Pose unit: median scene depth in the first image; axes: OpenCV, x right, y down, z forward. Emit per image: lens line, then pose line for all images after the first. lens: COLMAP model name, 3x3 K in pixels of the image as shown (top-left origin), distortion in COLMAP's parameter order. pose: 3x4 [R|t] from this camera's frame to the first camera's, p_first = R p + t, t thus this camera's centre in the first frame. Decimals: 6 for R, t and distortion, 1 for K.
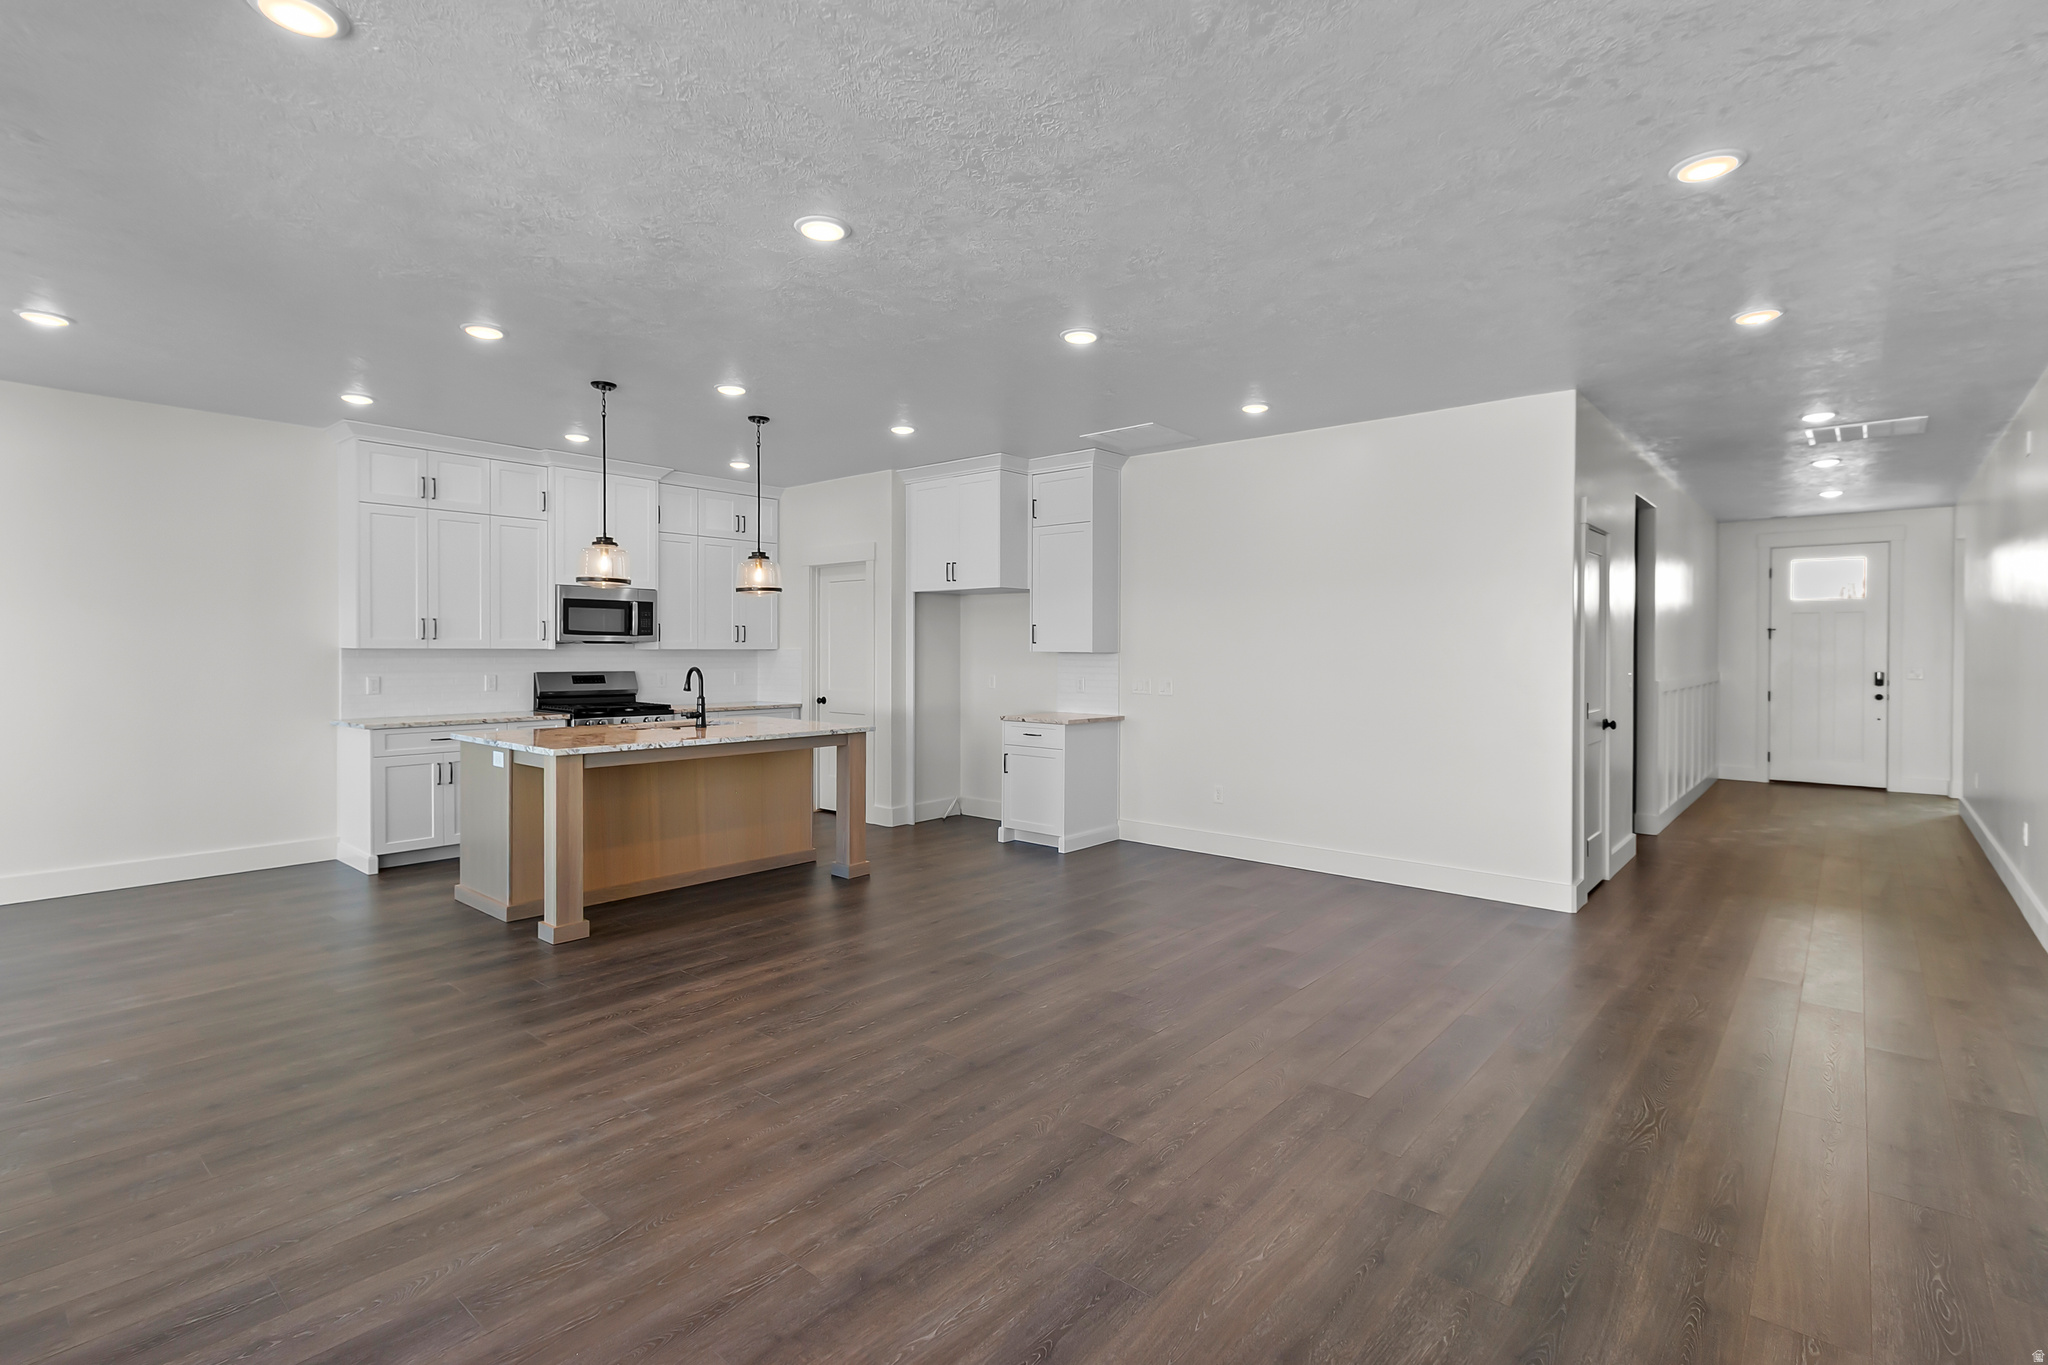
lens RADIAL K [[962.1, 0, 1023.4], [0, 962.1, 658.2], [0, 0, 1]] dist [0.004995, -0.000014]
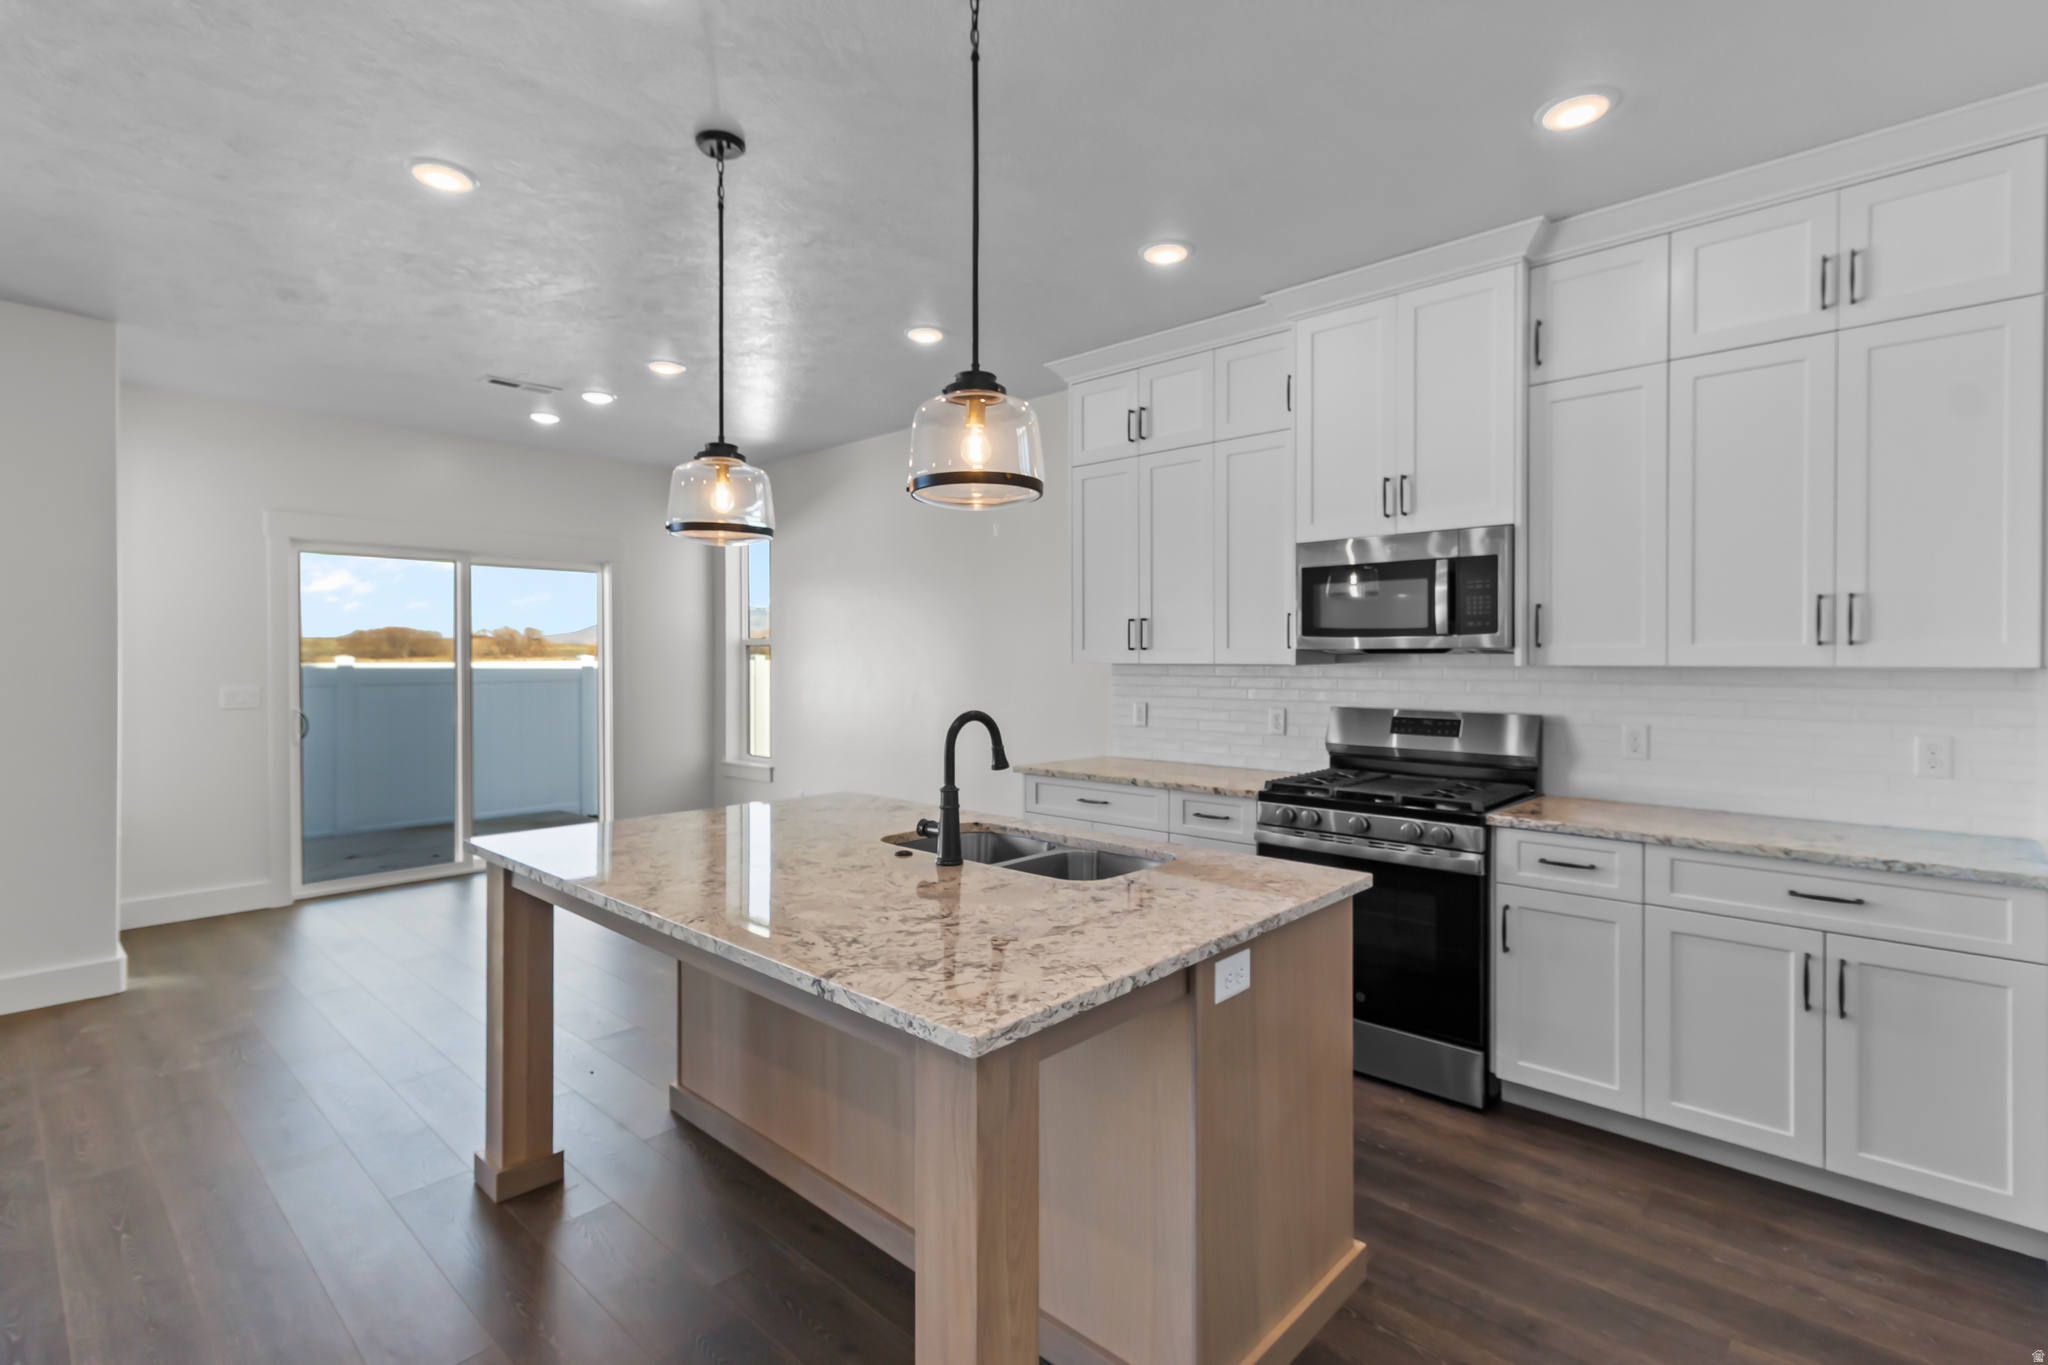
lens RADIAL K [[962.1, 0, 1023.4], [0, 962.1, 658.2], [0, 0, 1]] dist [0.004995, -0.000014]
pose [[-0.036544, -0.003472, -0.999326, 0.062214], [-0.009861, 0.999947, -0.003114, -0.011715], [0.999283, 0.009740, -0.036576, 1.039838]]
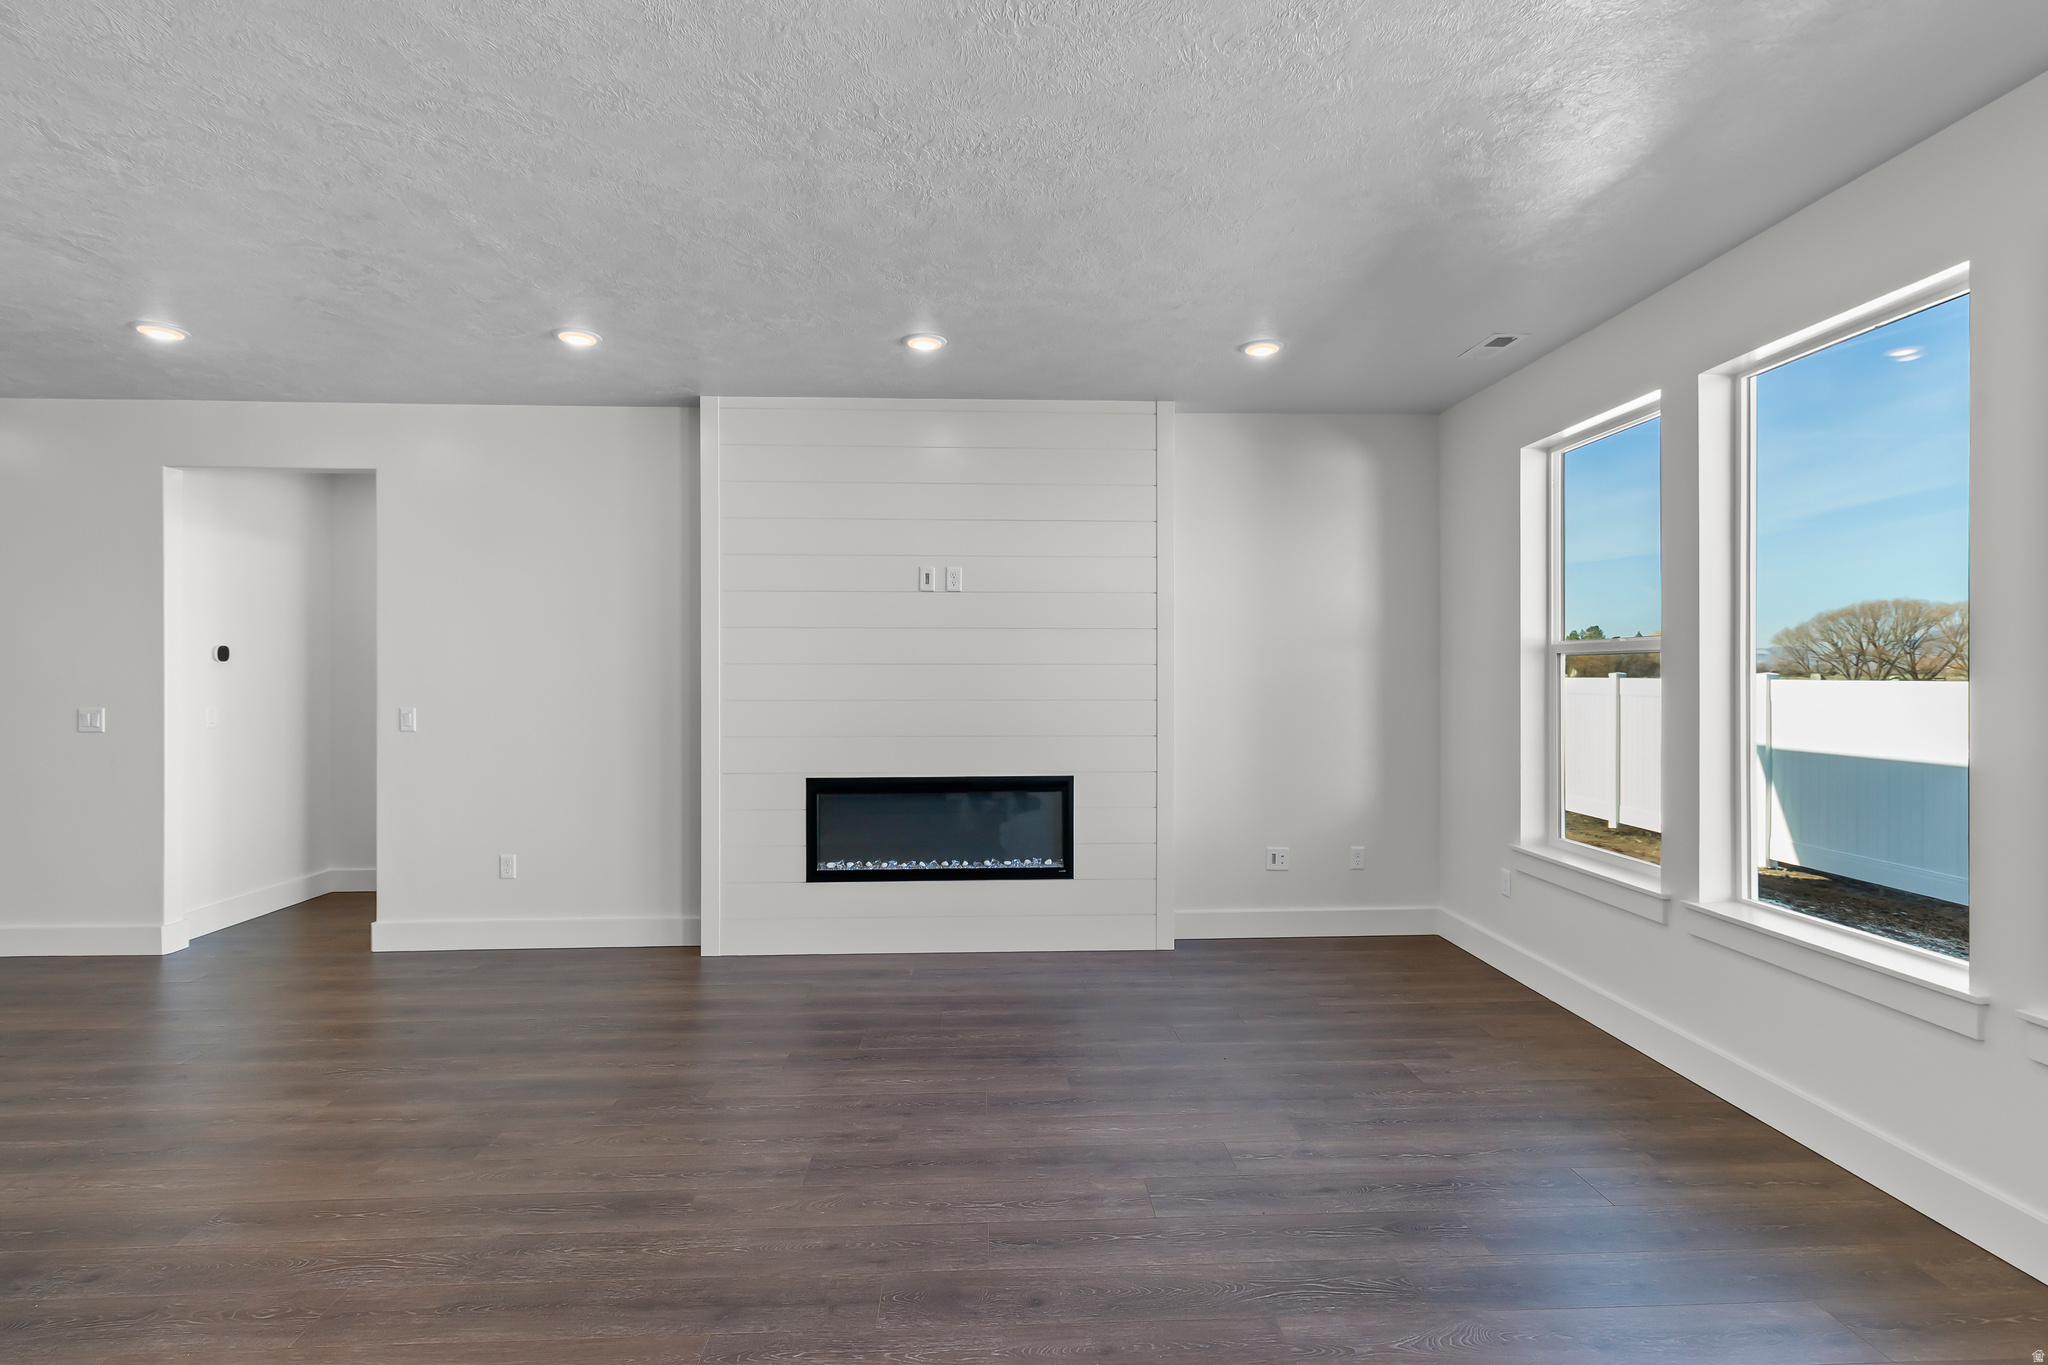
lens RADIAL K [[955.0, 0, 1017.5], [0, 955.0, 680.7], [0, 0, 1]] dist [-0.001452, -0.000482]
pose [[-0.677434, -0.008955, 0.735529, -0.371466], [0.003855, 0.999869, 0.015724, -0.011115], [-0.735574, 0.013488, -0.677310, 0.719067]]
